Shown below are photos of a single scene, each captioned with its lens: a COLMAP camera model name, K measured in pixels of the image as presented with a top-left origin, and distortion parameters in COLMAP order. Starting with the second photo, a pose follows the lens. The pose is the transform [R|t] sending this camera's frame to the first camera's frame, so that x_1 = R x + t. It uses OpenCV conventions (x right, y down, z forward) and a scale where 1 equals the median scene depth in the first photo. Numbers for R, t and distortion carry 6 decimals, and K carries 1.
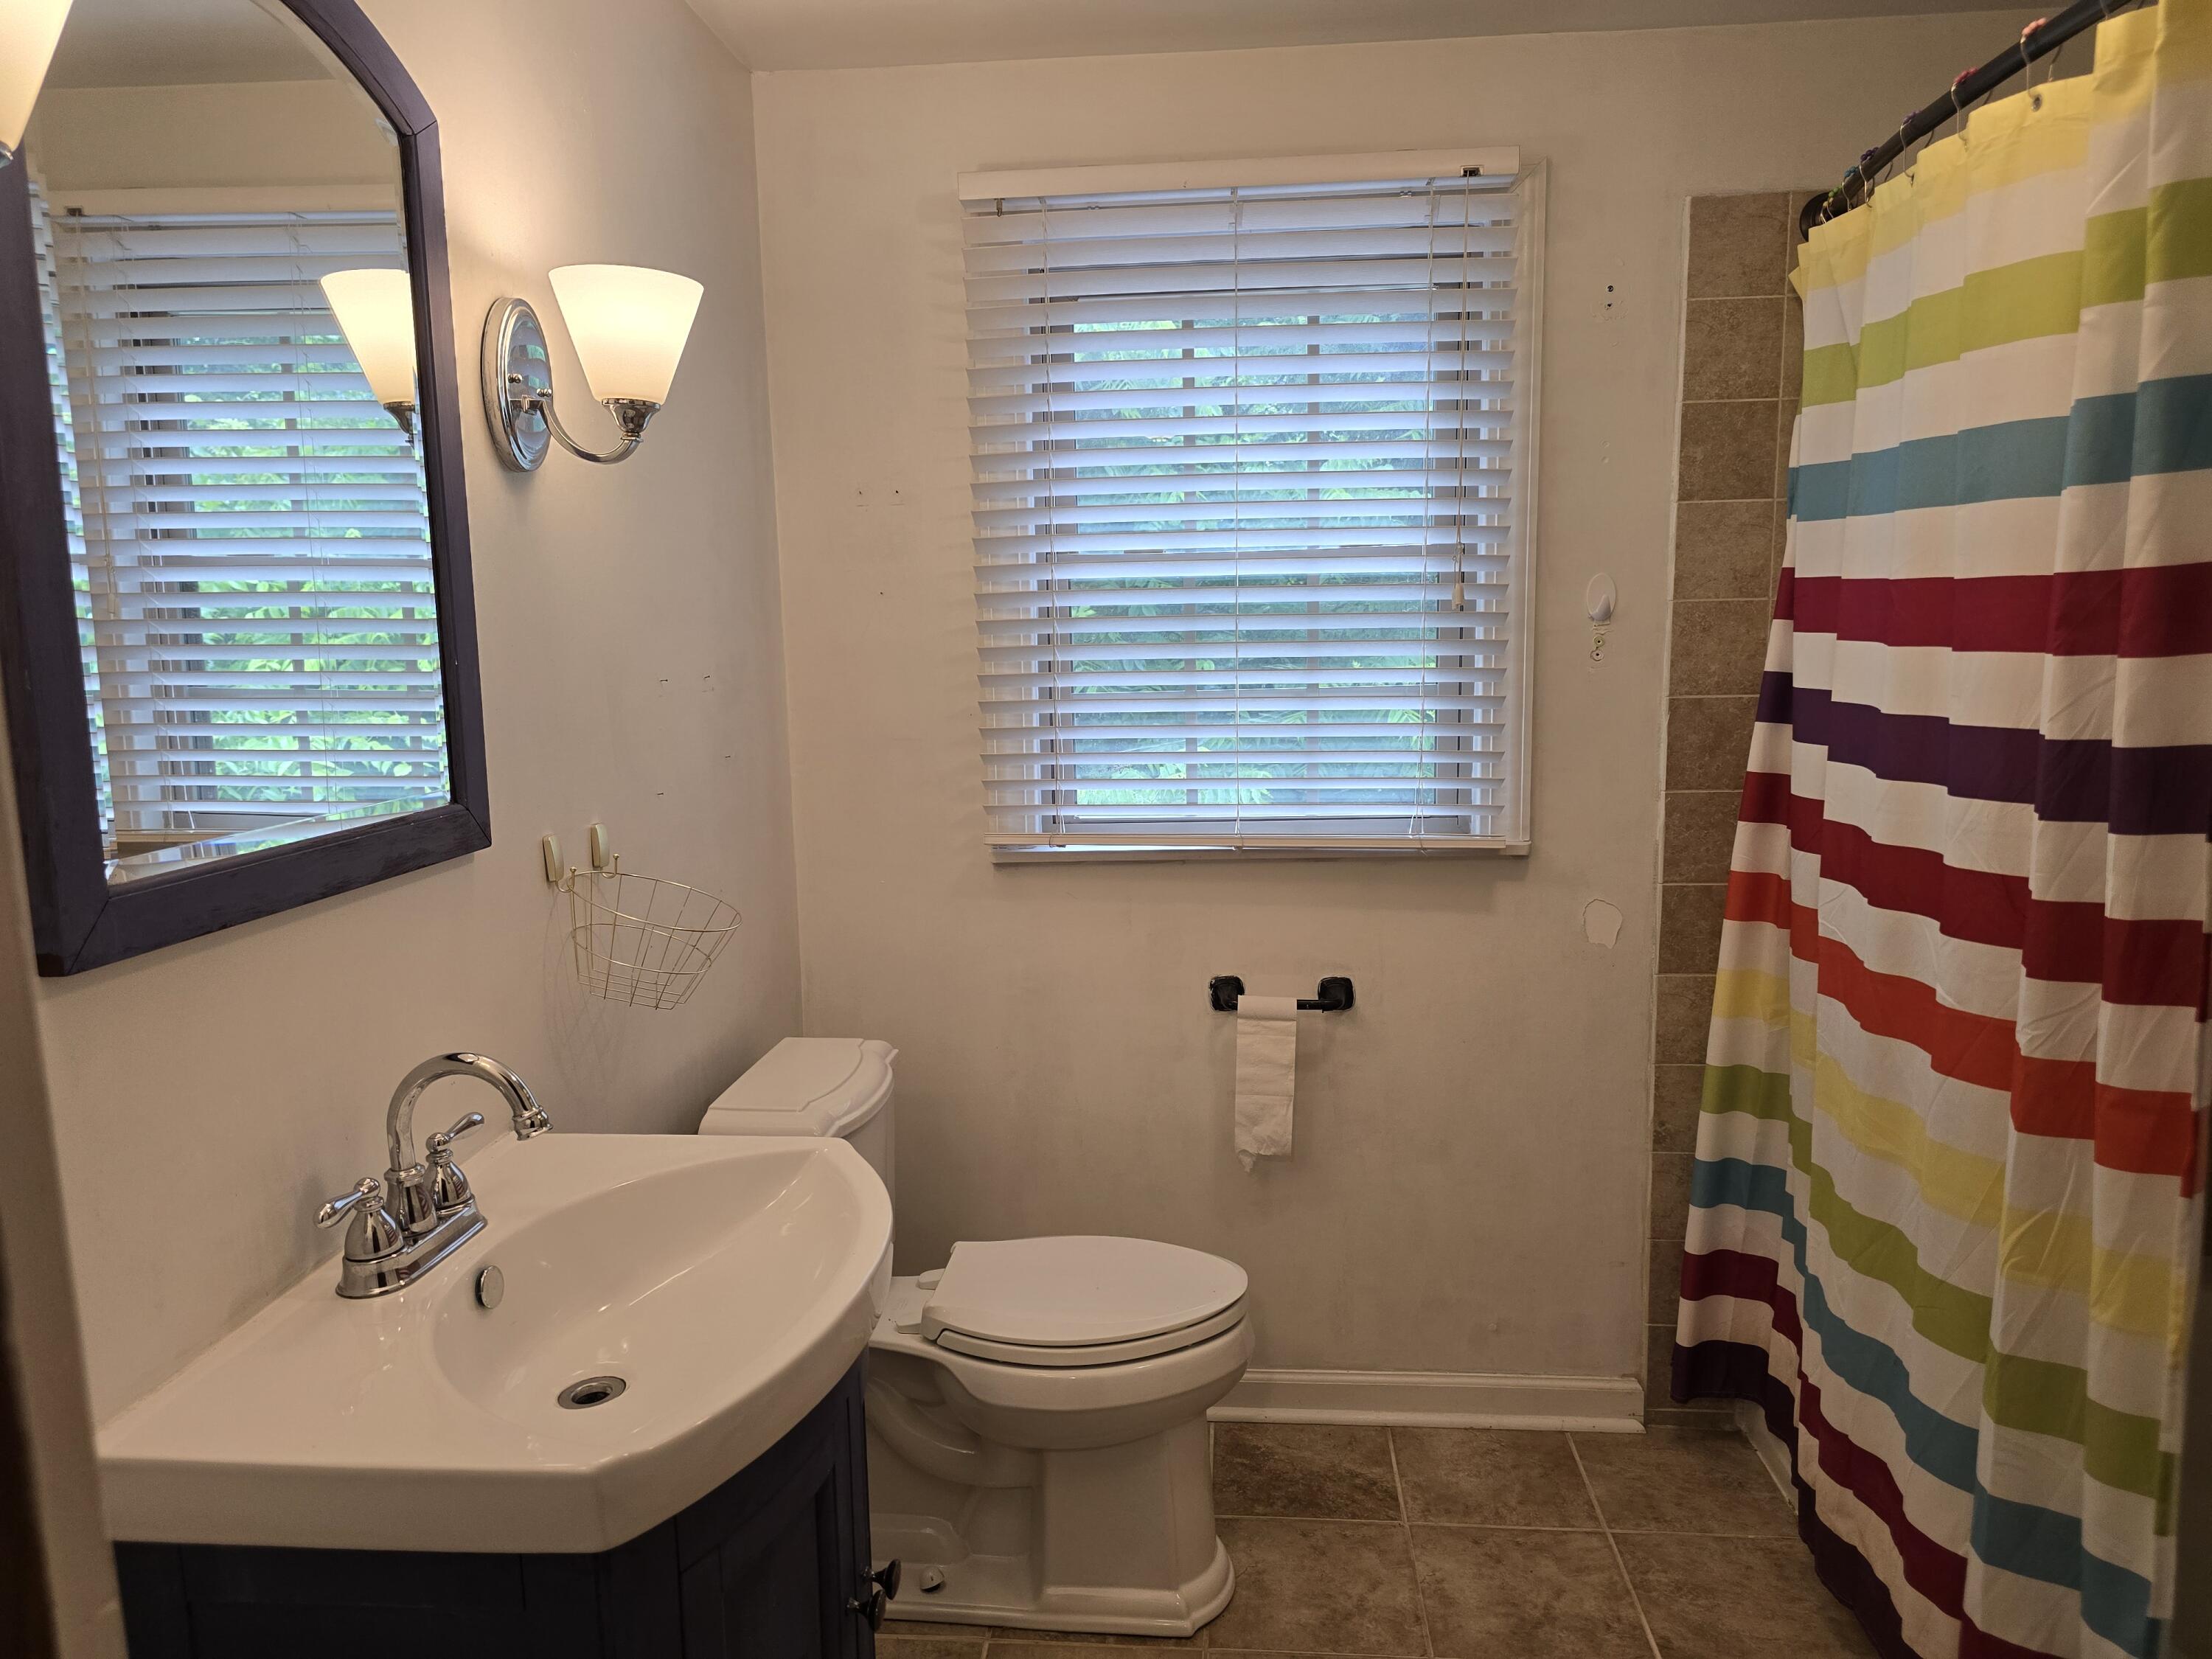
lens RADIAL K [[1484.6, 0, 1103.1], [0, 1484.6, 839.1], [0, 0, 1]] dist [0.047902, -0.037958]
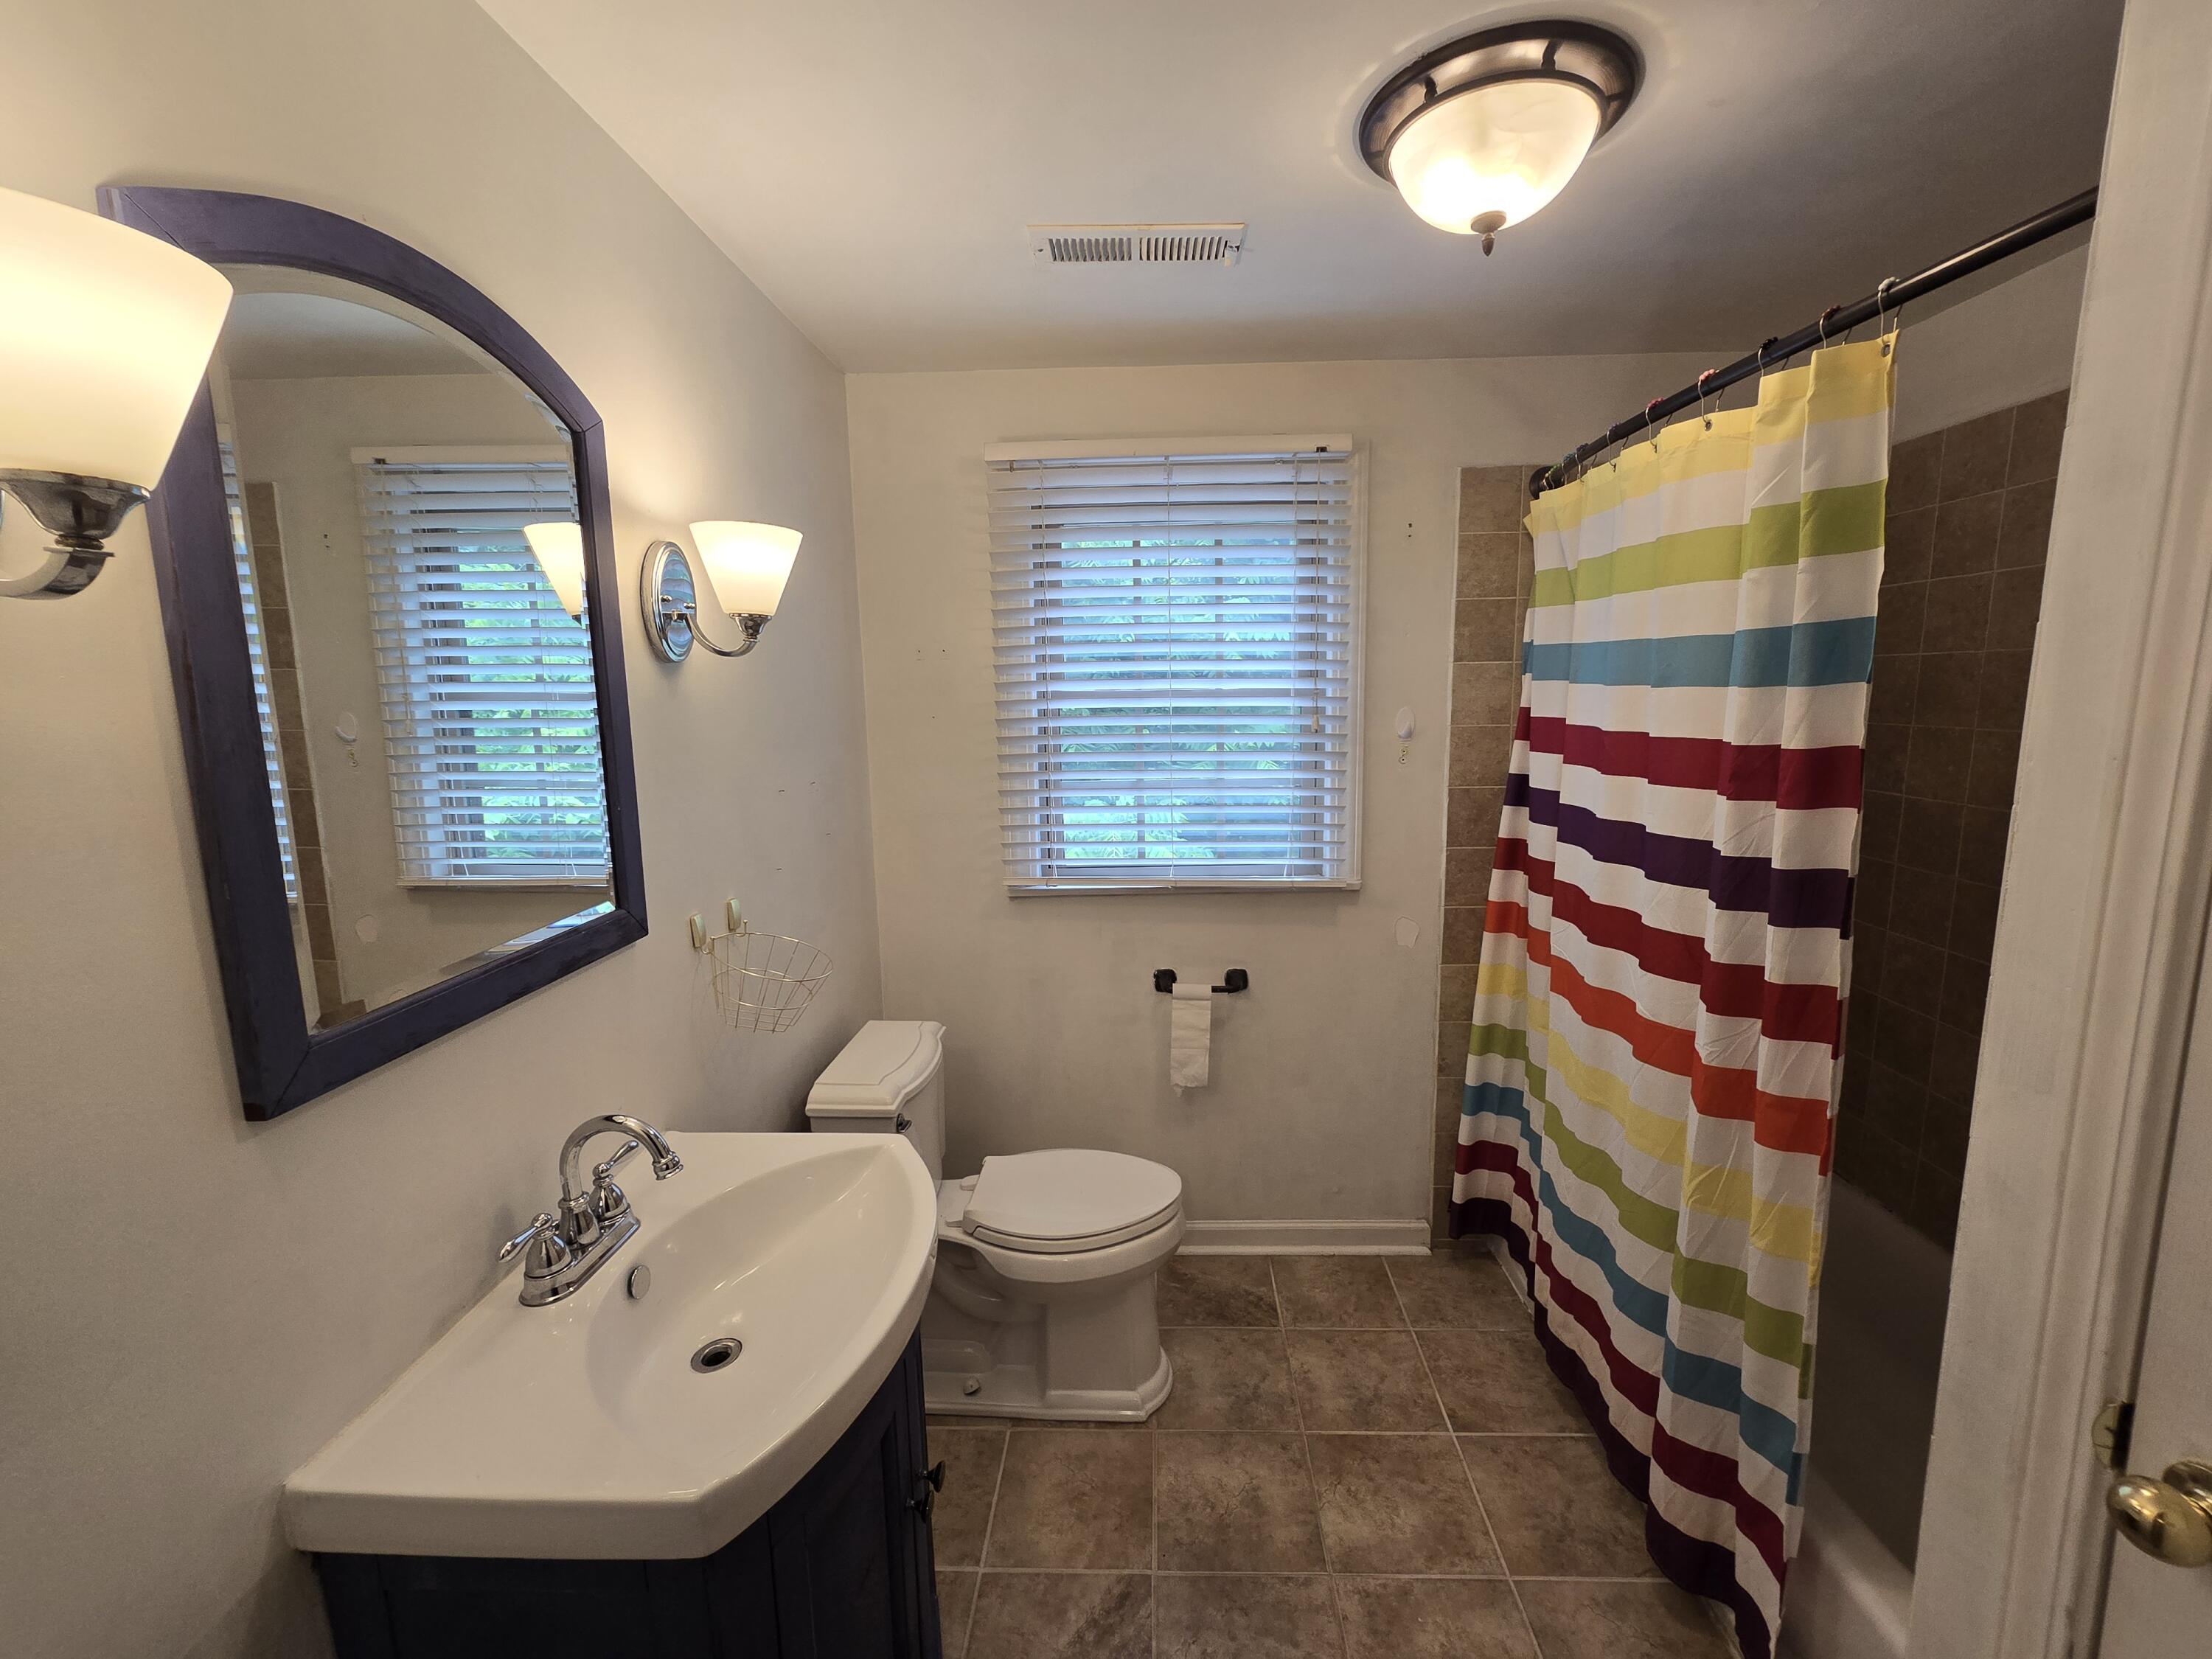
lens RADIAL K [[905.6, 0, 1124.6], [0, 905.6, 827.1], [0, 0, 1]] dist [-0.007473, 0.004364]
pose [[0.998650, -0.005918, 0.051598, -0.004893], [0.005738, 0.999977, 0.003636, -0.064828], [-0.051618, -0.003335, 0.998661, 0.089538]]
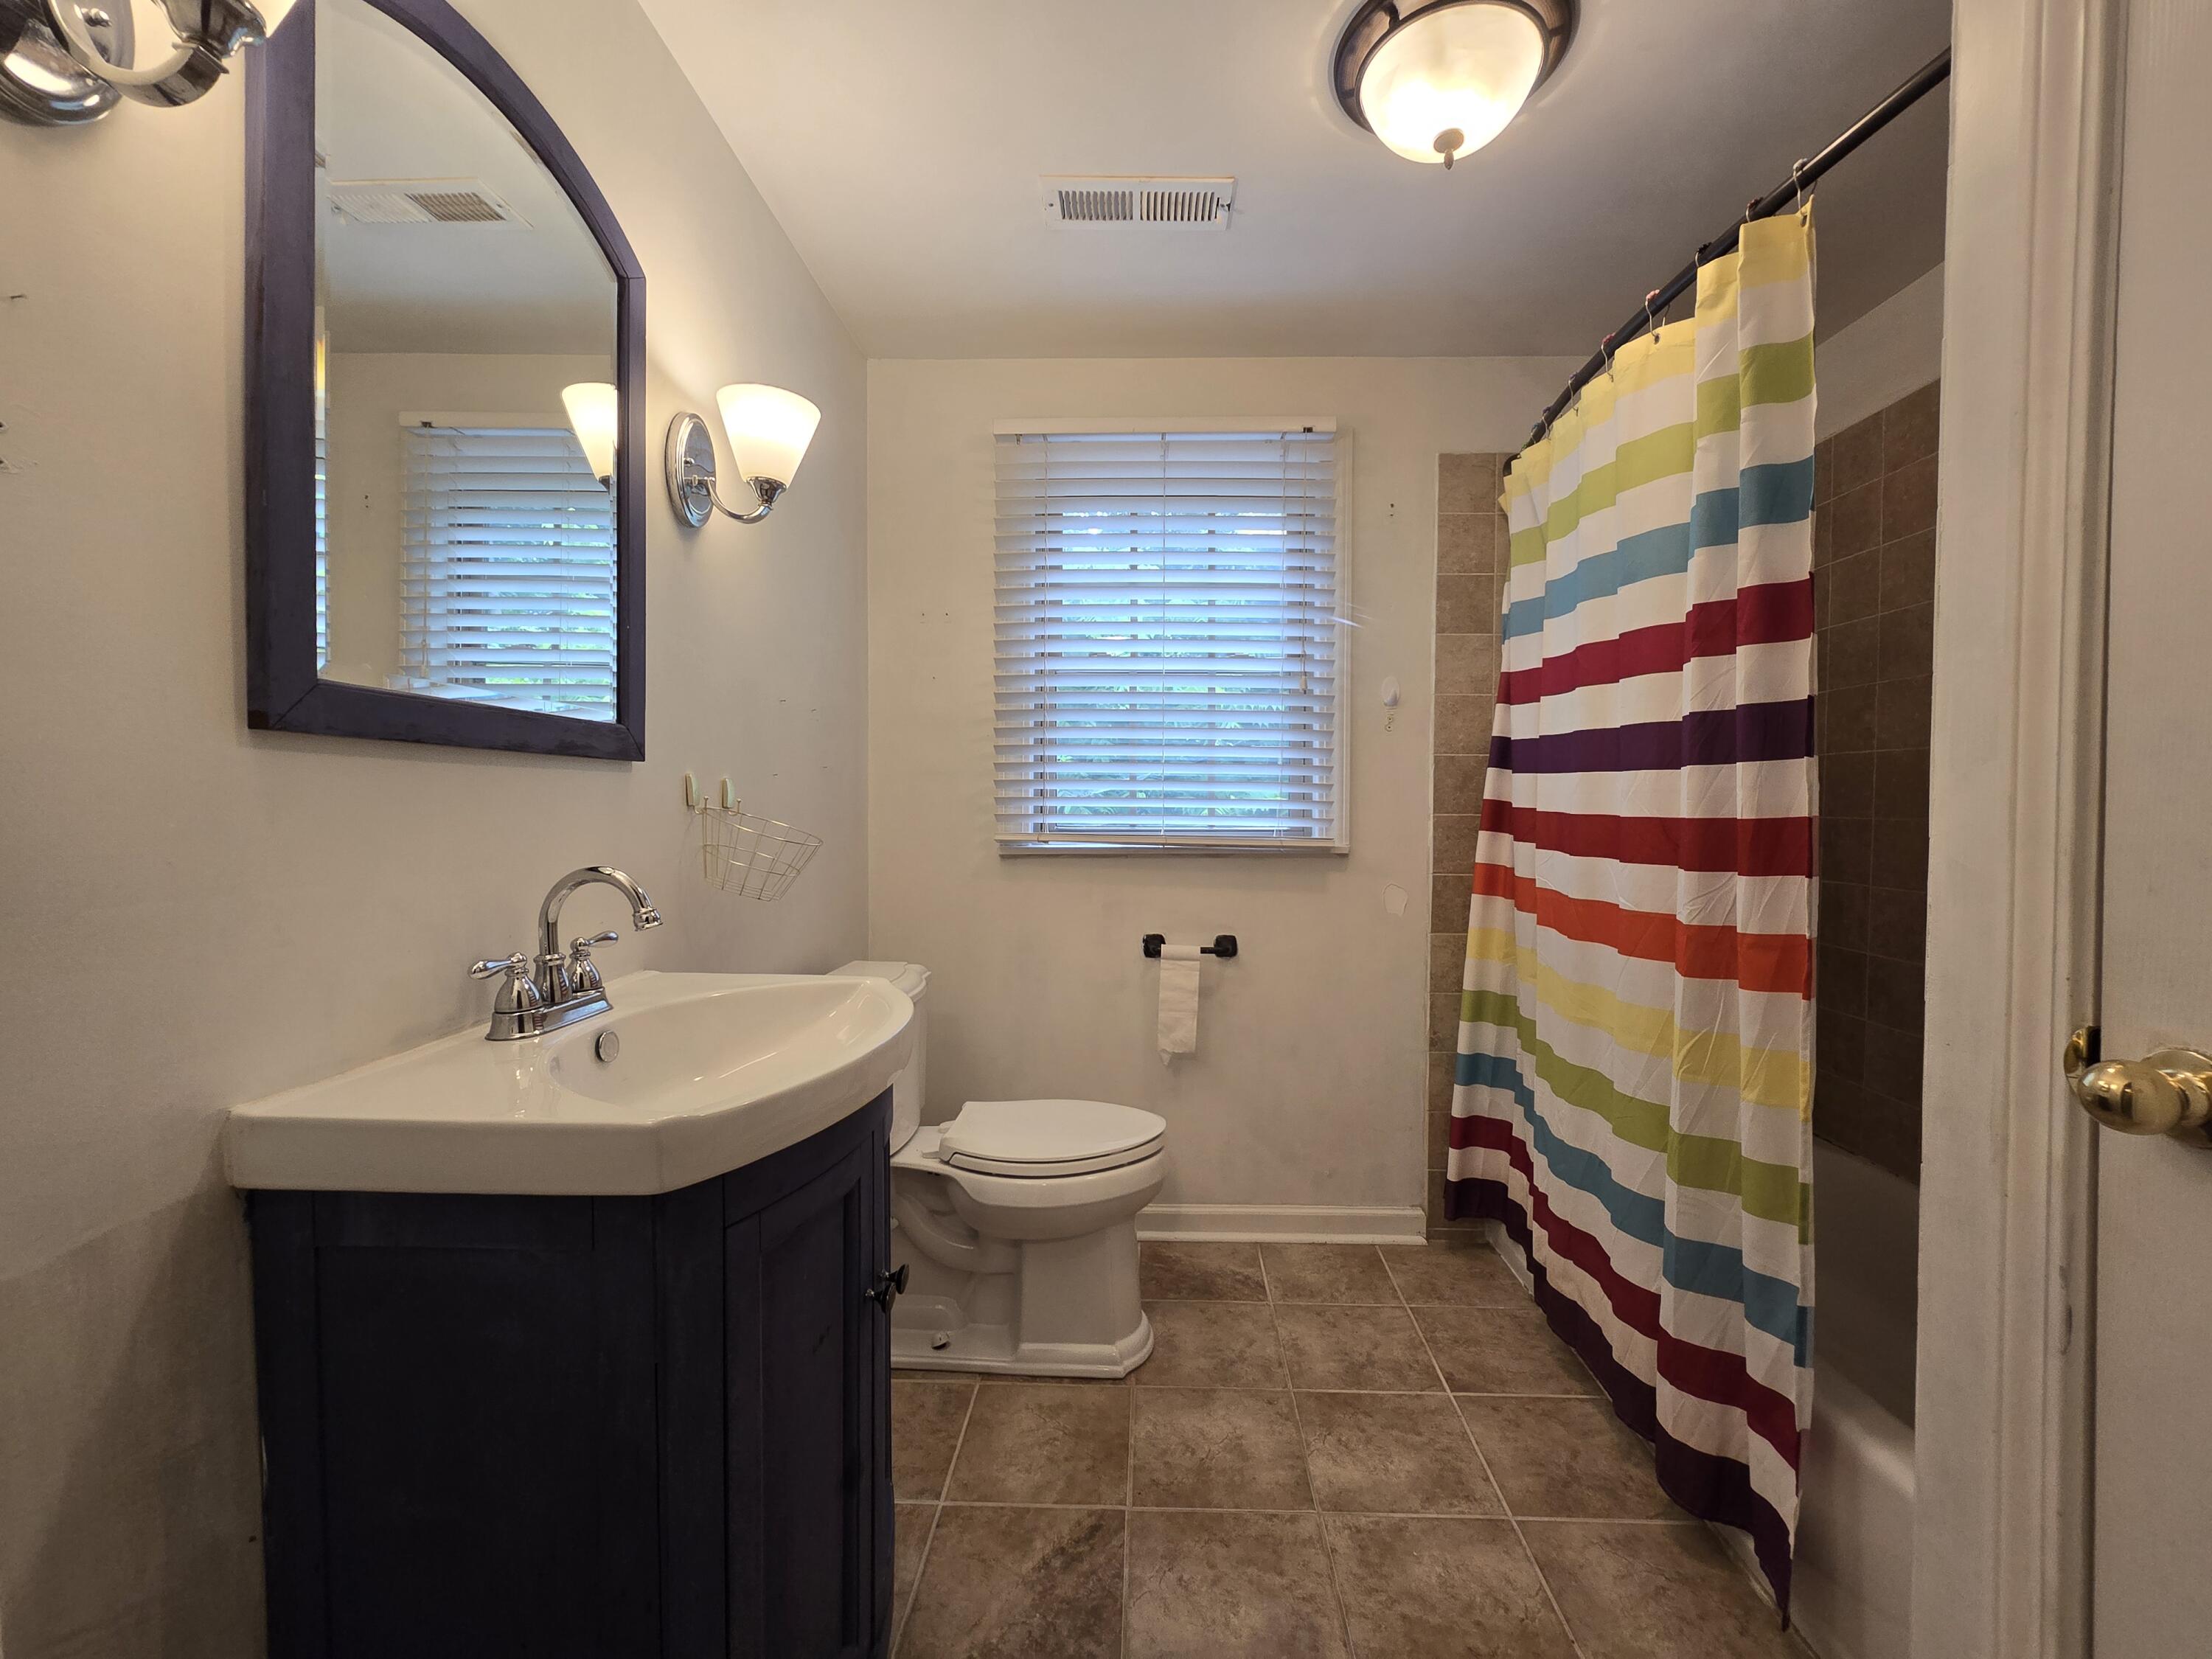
lens RADIAL K [[905.6, 0, 1126.1], [0, 905.6, 824.0], [0, 0, 1]] dist [-0.007473, 0.004364]
pose [[0.998249, 0.022712, 0.054618, 0.002620], [-0.015918, 0.992431, -0.121767, 0.108553], [-0.056970, 0.120685, 0.991055, 0.084254]]
